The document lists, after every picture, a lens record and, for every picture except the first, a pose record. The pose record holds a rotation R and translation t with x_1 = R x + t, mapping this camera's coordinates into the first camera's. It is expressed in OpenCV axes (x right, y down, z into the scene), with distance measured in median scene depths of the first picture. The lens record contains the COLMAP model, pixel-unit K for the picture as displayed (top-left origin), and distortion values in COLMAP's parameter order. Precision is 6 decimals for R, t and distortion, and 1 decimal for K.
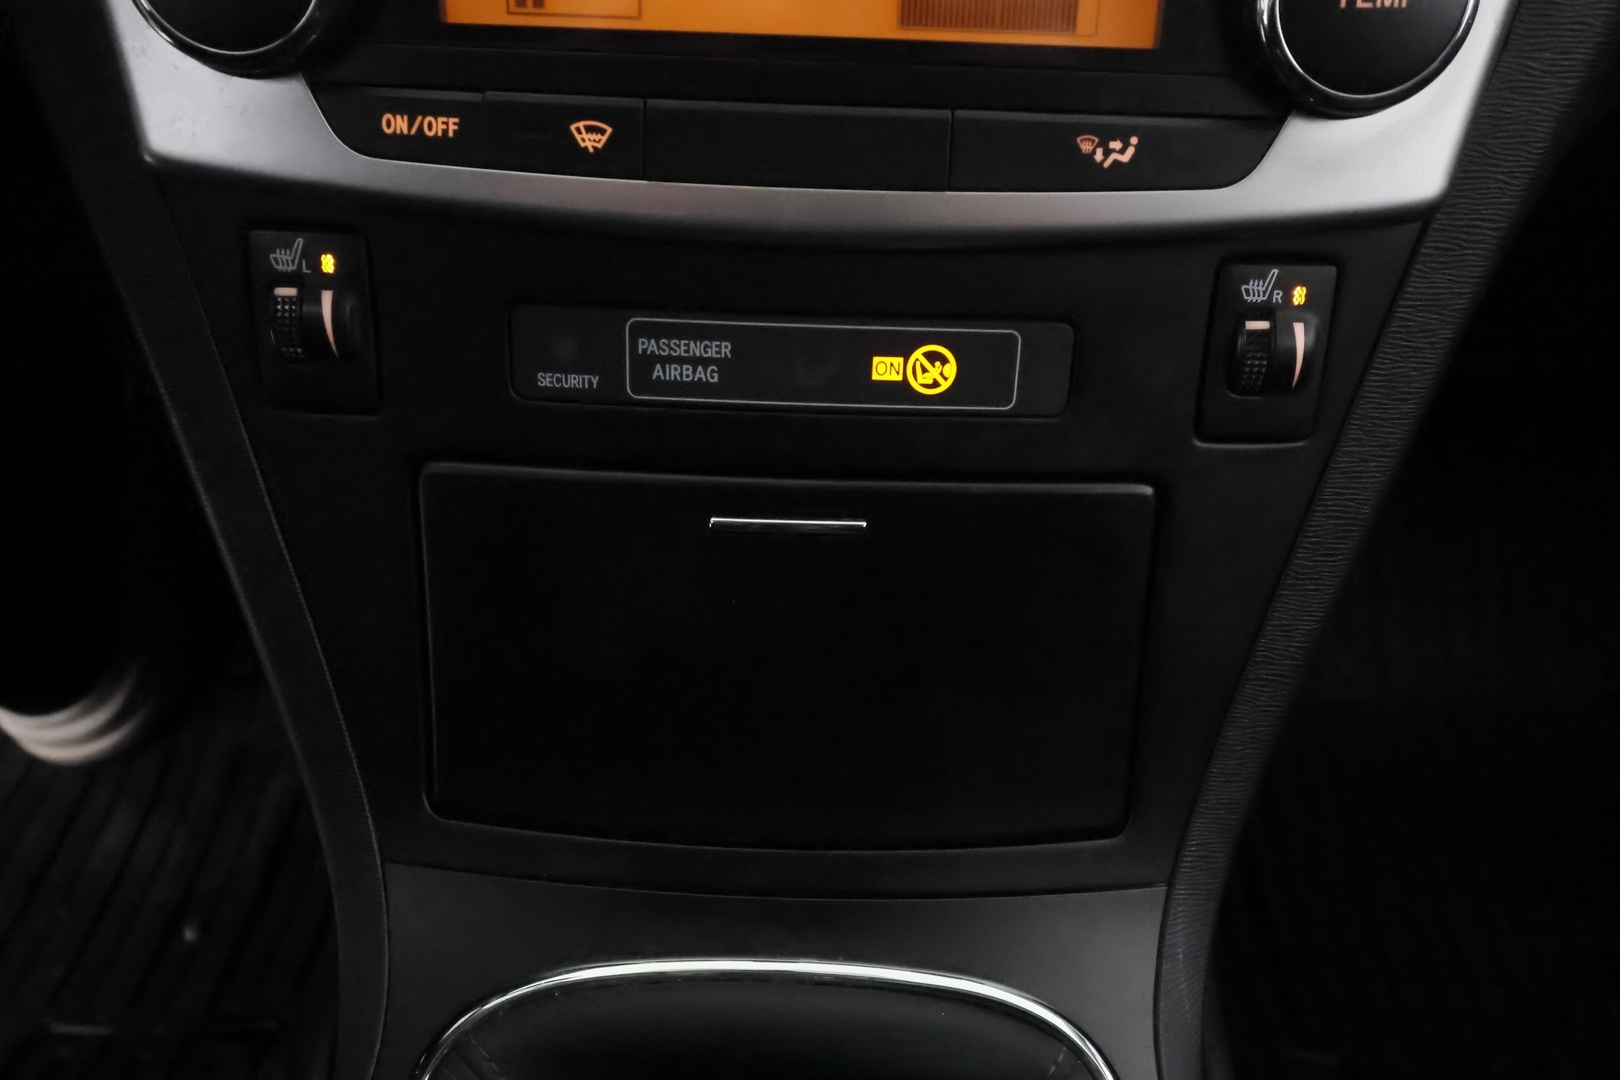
lens RADIAL K [[1342.2, 0, 804.5], [0, 1342.2, 531.7], [0, 0, 1]] dist [0.040984, 0.000263]
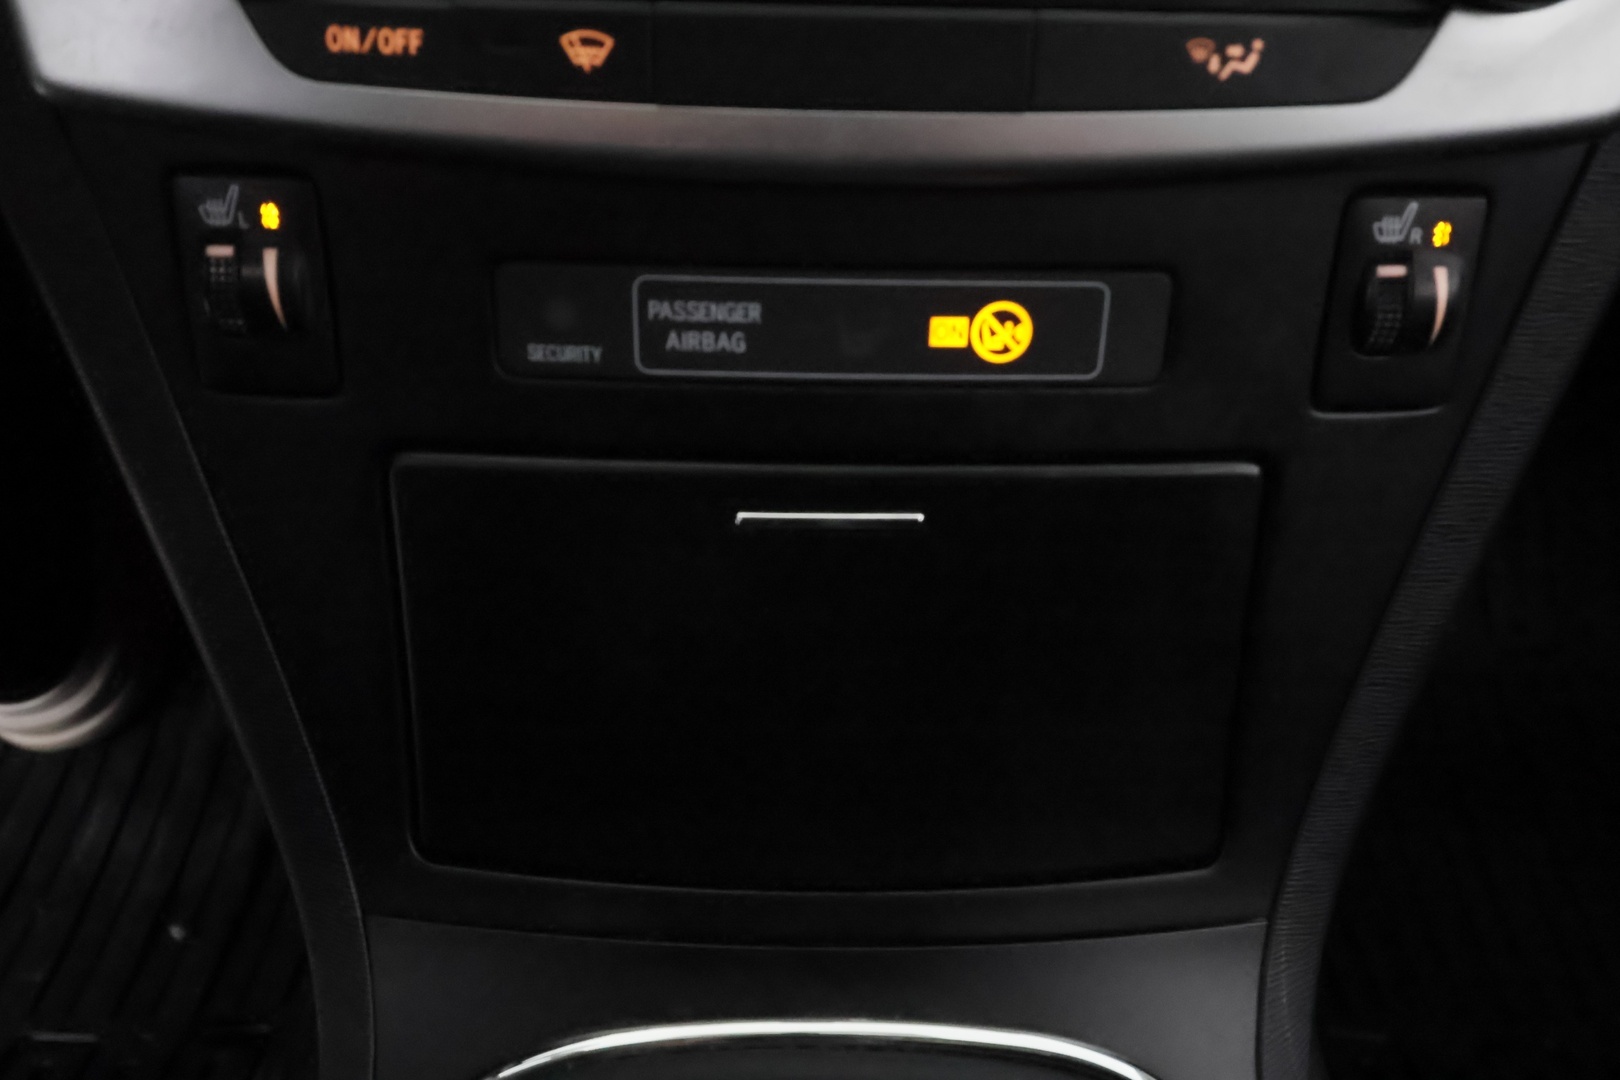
lens RADIAL K [[1352.0, 0, 810.0], [0, 1352.0, 540.0], [0, 0, 1]] dist [0.035362, -0.005065]
pose [[0.999792, -0.018998, 0.007420, -0.032579], [0.018674, 0.998964, 0.041499, -0.028769], [-0.008201, -0.041352, 0.999111, 0.156074]]
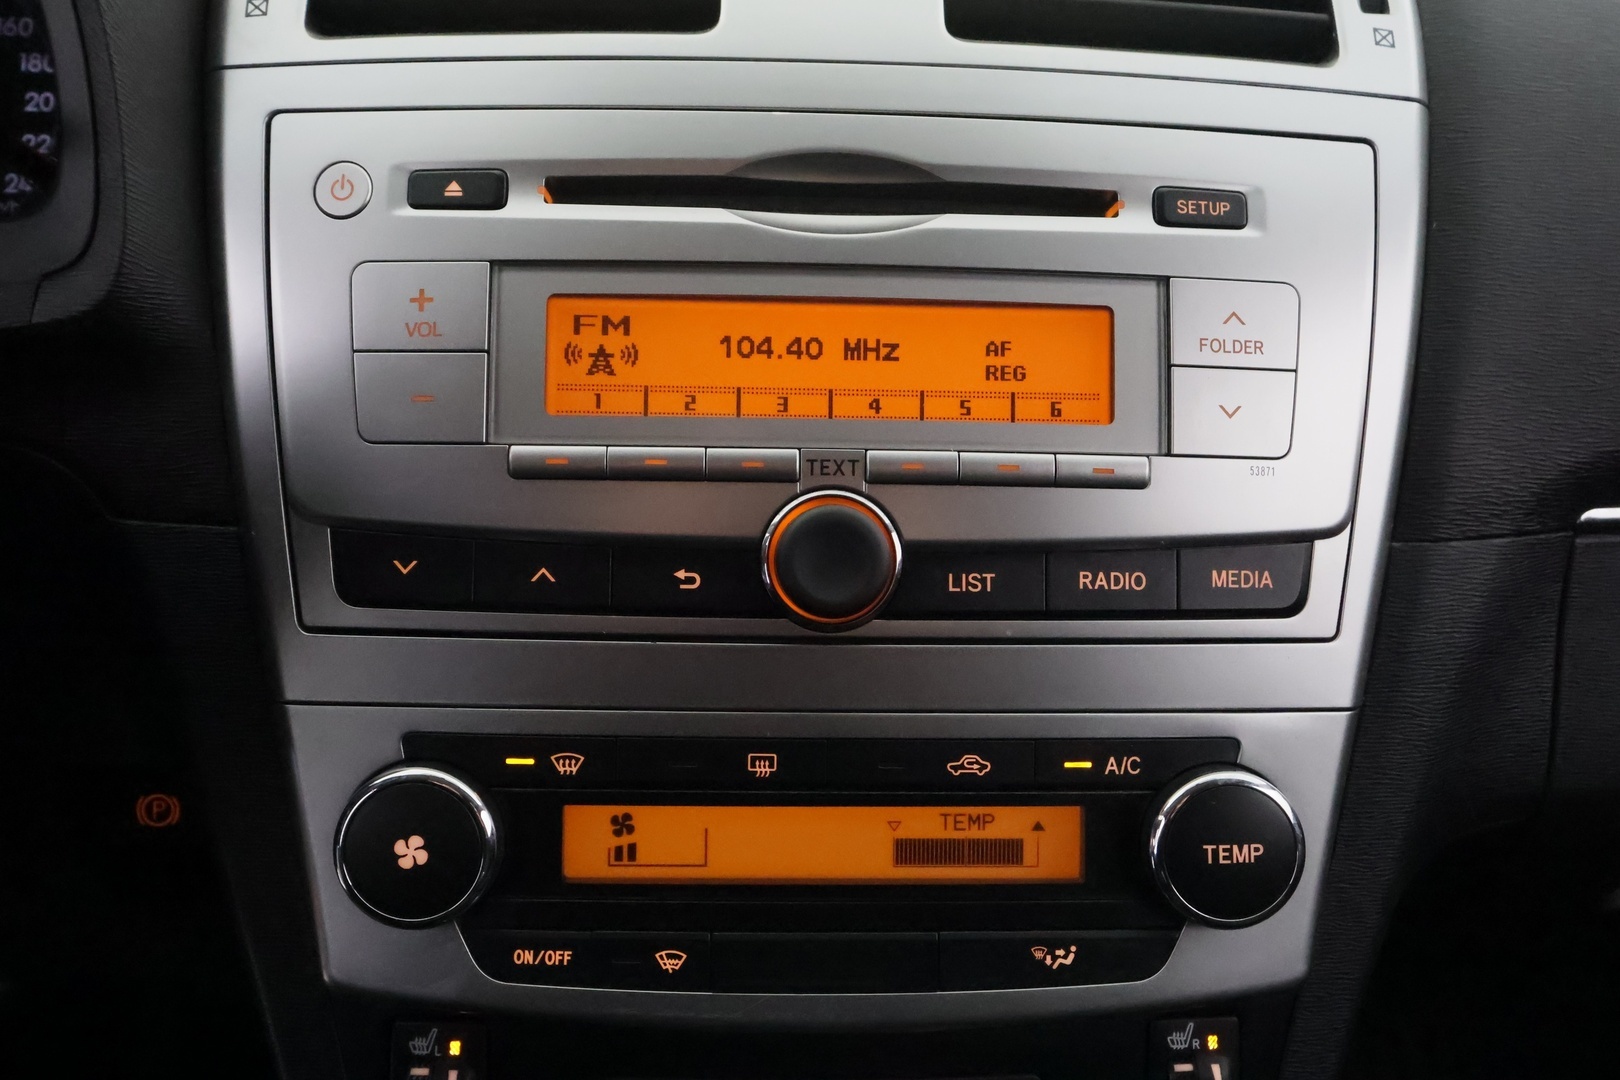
lens RADIAL K [[1352.0, 0, 810.0], [0, 1352.0, 540.0], [0, 0, 1]] dist [0.035362, -0.005065]
pose [[0.999063, -0.021841, 0.037364, -0.054722], [0.032246, 0.951474, -0.306036, -0.244821], [-0.028867, 0.306954, 0.951286, -0.369119]]
